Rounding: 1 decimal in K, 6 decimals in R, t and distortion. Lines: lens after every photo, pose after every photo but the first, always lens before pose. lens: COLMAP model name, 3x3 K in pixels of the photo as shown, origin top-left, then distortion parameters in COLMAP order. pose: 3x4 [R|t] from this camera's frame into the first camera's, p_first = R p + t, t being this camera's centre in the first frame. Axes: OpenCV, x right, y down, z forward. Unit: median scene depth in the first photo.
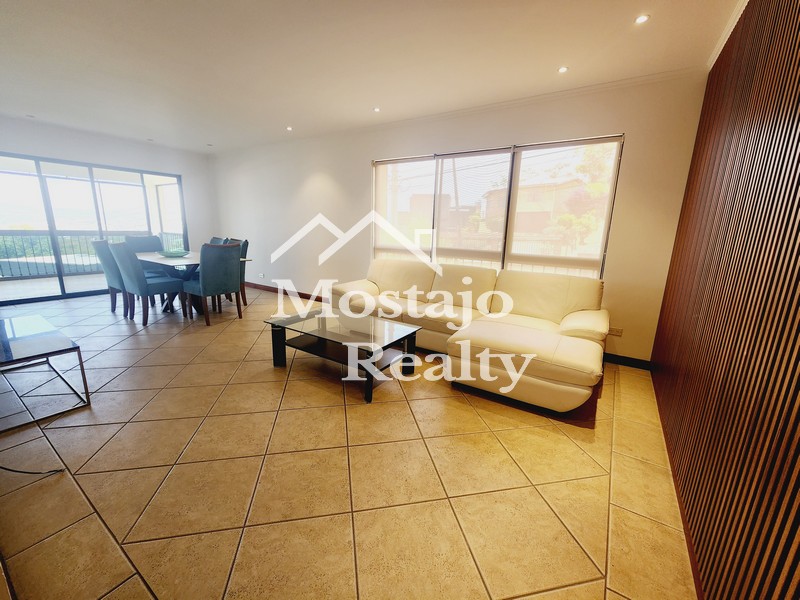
lens RADIAL K [[327.2, 0, 398.7], [0, 327.2, 300.0], [0, 0, 1]] dist [-0.001233, -0.000653]
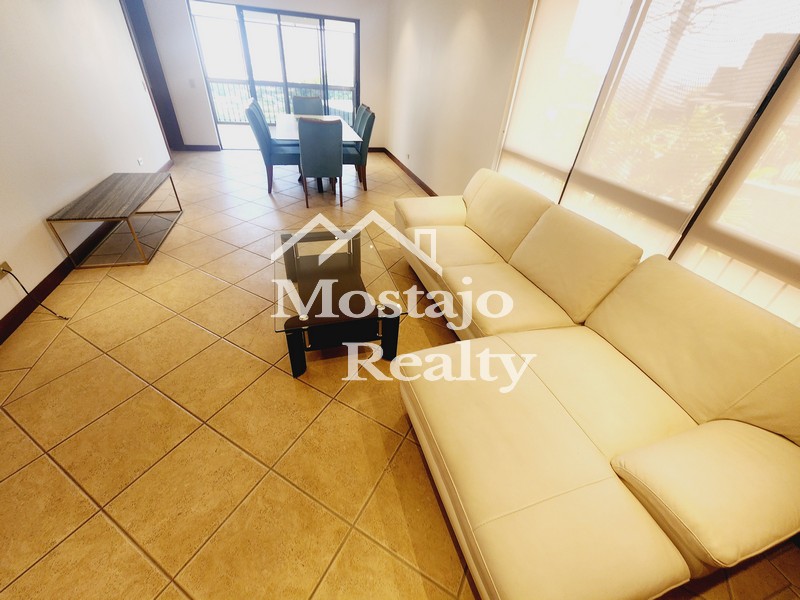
lens RADIAL K [[327.2, 0, 400.2], [0, 327.2, 298.4], [0, 0, 1]] dist [-0.001233, -0.000653]
pose [[0.770806, 0.394430, -0.500283, 0.280658], [-0.192051, 0.892621, 0.407854, -0.151568], [0.607432, -0.218296, 0.763788, 0.377469]]
